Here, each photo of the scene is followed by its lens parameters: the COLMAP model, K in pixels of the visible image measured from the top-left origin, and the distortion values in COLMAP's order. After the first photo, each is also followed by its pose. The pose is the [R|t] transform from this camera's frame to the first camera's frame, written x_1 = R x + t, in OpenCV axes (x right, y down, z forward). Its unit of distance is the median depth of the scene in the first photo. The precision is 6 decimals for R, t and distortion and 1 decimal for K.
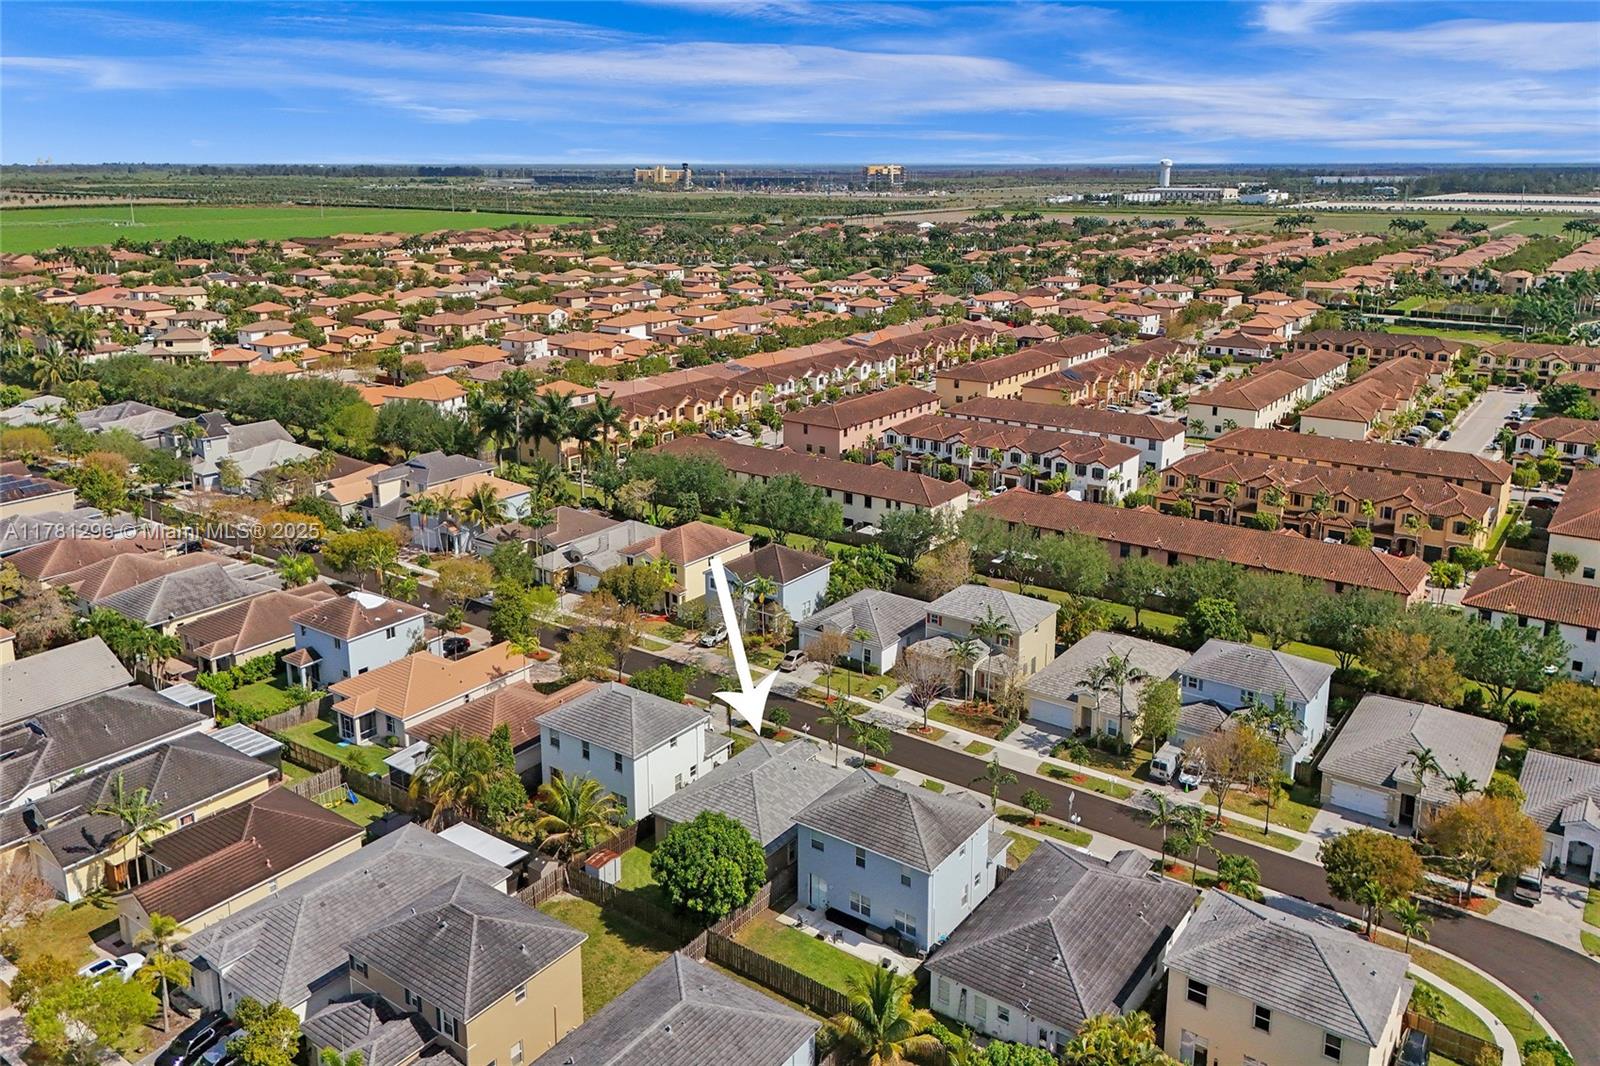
lens RADIAL K [[1163.7, 0, 810.0], [0, 1163.7, 549.4], [0, 0, 1]] dist [0.131345, -0.196586]
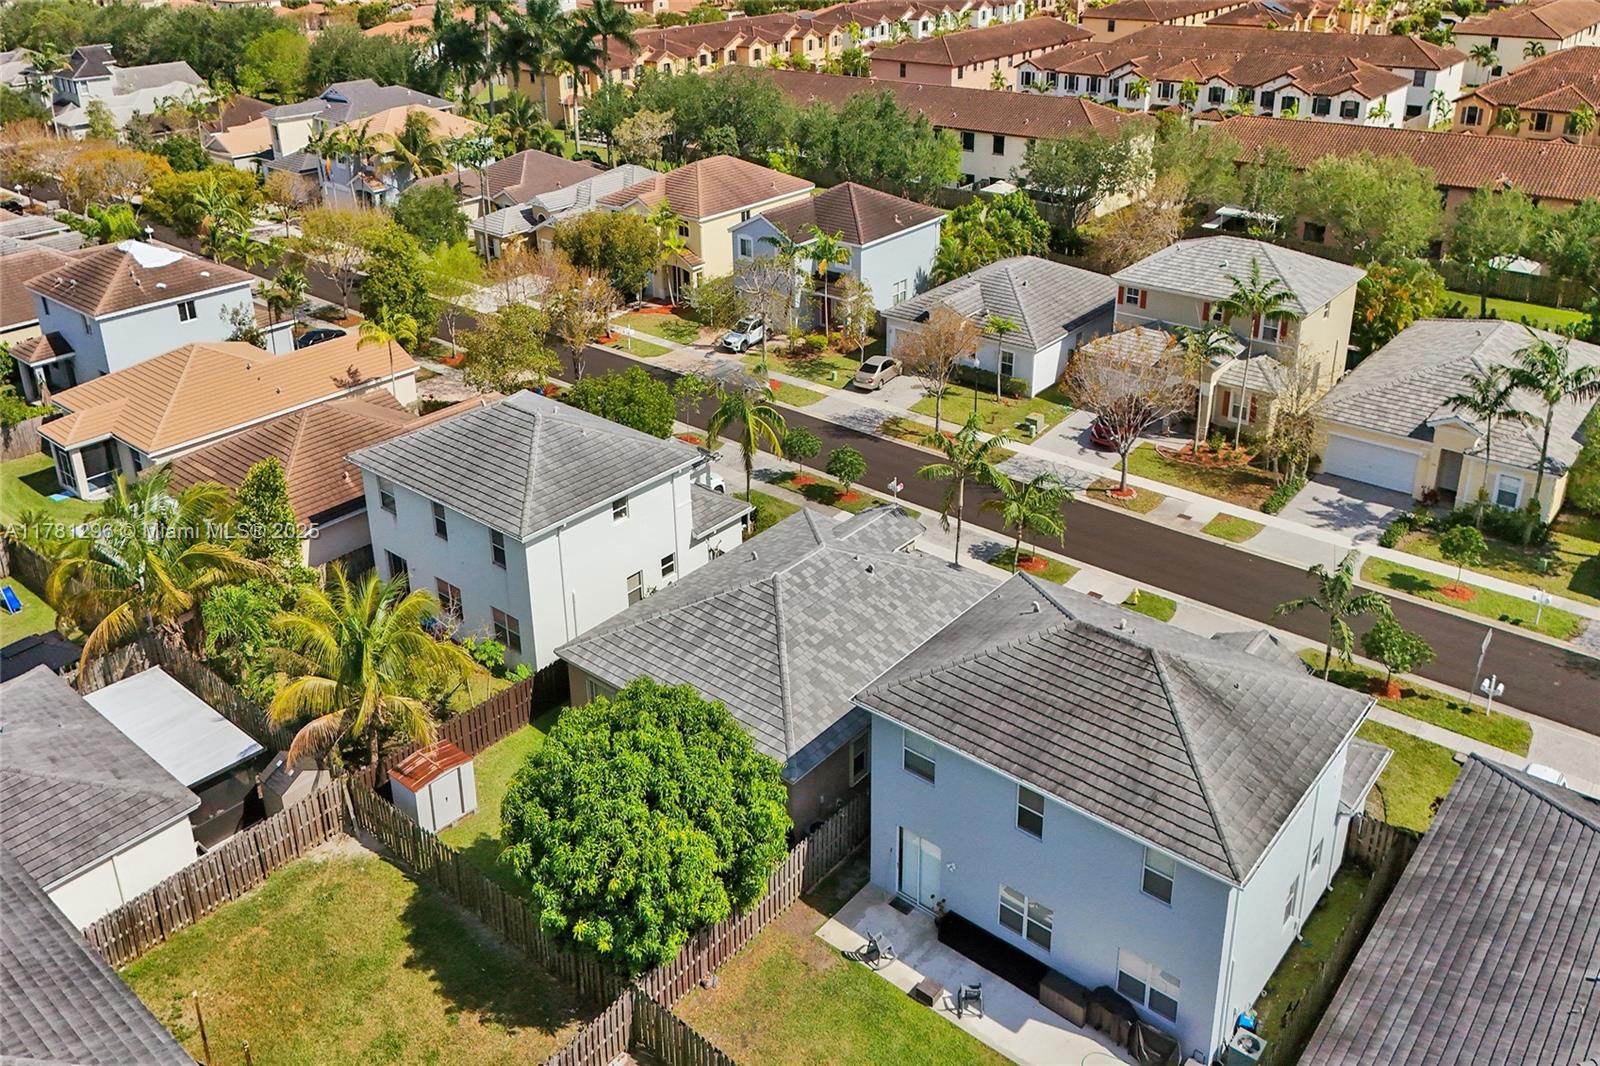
lens RADIAL K [[1163.7, 0, 810.0], [0, 1163.7, 549.4], [0, 0, 1]] dist [0.131345, -0.196586]
pose [[0.997028, 0.018878, -0.074692, -0.001773], [-0.003568, 0.979787, 0.200009, 0.067038], [0.076958, -0.199149, 0.976943, 0.421859]]
